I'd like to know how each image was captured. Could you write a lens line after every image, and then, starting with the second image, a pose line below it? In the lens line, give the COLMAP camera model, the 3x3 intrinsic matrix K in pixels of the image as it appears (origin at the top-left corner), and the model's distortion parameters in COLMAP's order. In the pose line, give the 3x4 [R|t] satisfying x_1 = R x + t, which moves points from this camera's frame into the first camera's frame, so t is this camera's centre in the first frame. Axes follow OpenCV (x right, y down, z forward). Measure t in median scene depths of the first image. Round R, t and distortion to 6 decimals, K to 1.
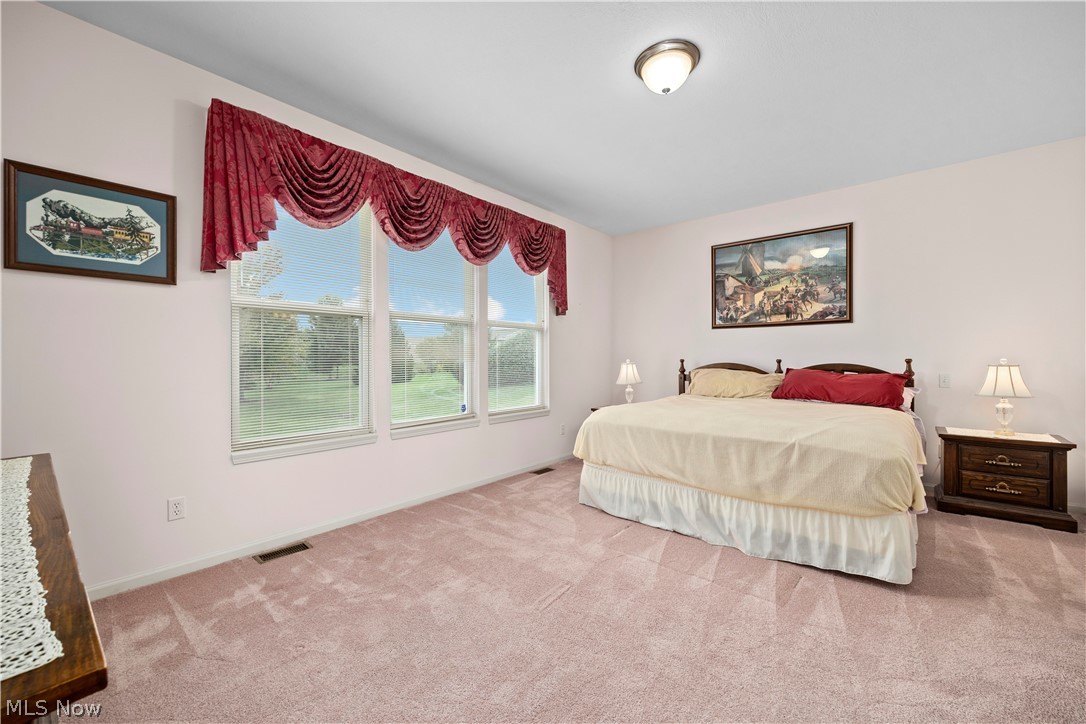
lens RADIAL K [[443.1, 0, 540.2], [0, 443.1, 354.0], [0, 0, 1]] dist [0.004584, -0.000908]
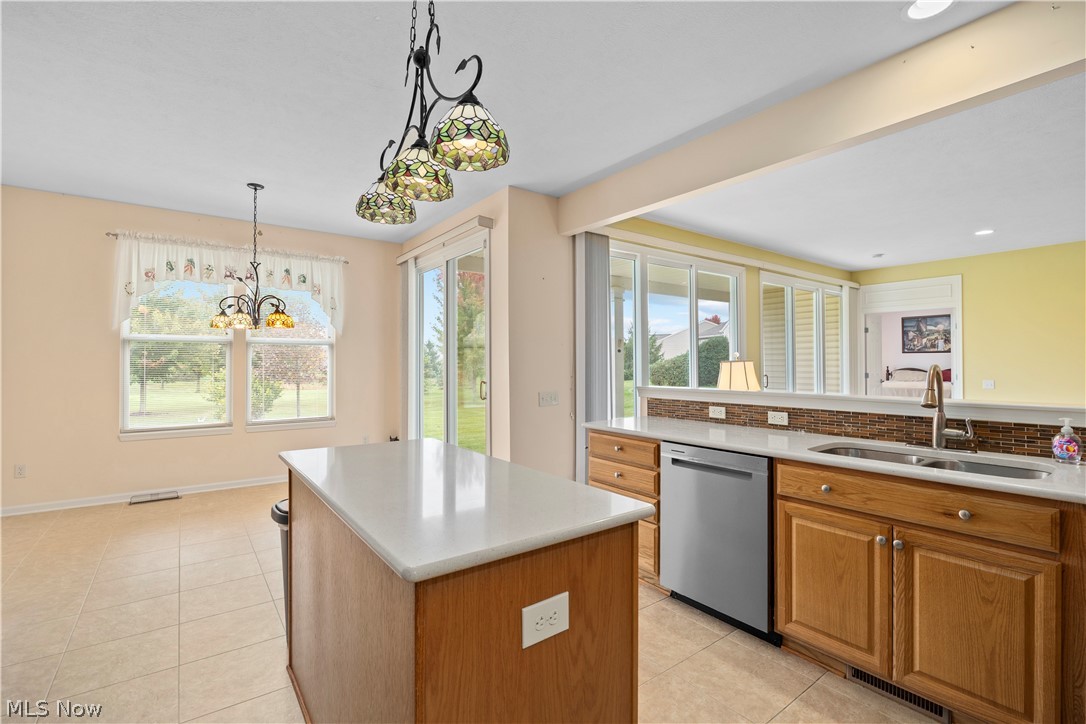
lens RADIAL K [[487.9, 0, 542.8], [0, 487.9, 359.2], [0, 0, 1]] dist [-0.018102, 0.002022]
pose [[0.972712, -0.000513, -0.232016, -0.516239], [0.001263, 0.999994, 0.003085, -0.020710], [0.232013, -0.003294, 0.972707, -1.145832]]
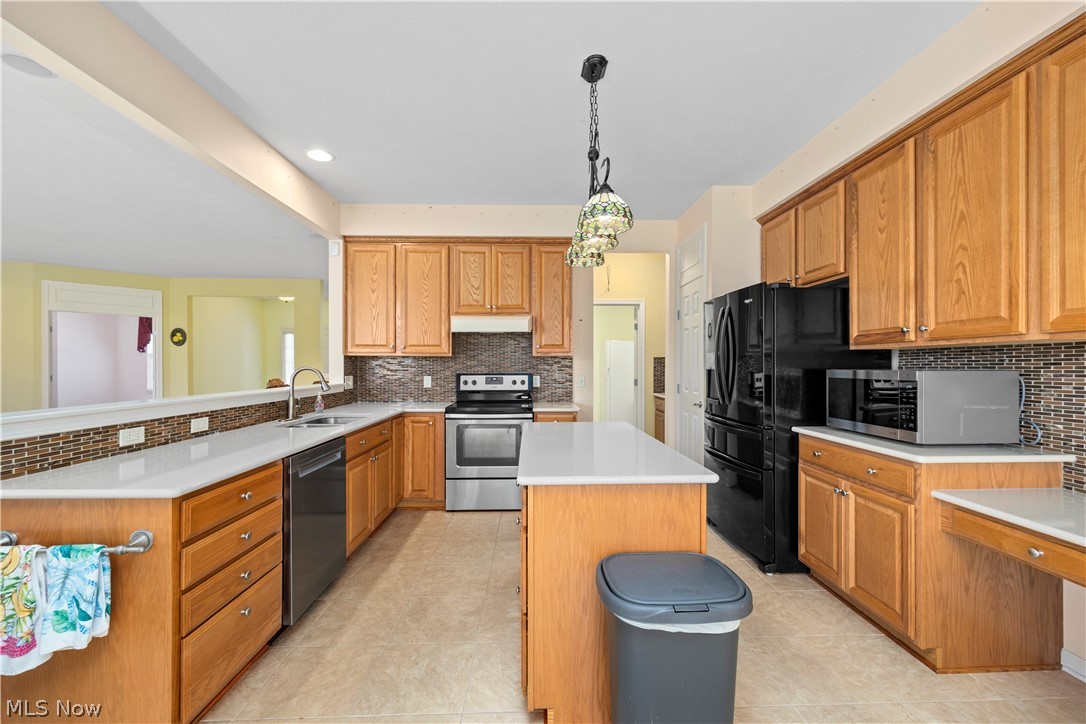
lens RADIAL K [[443.1, 0, 542.0], [0, 443.1, 368.4], [0, 0, 1]] dist [0.004584, -0.000908]
pose [[-0.655464, -0.002435, 0.755223, -0.782326], [-0.007748, 0.999964, -0.003501, -0.016034], [-0.755187, -0.008146, -0.655459, -0.779331]]
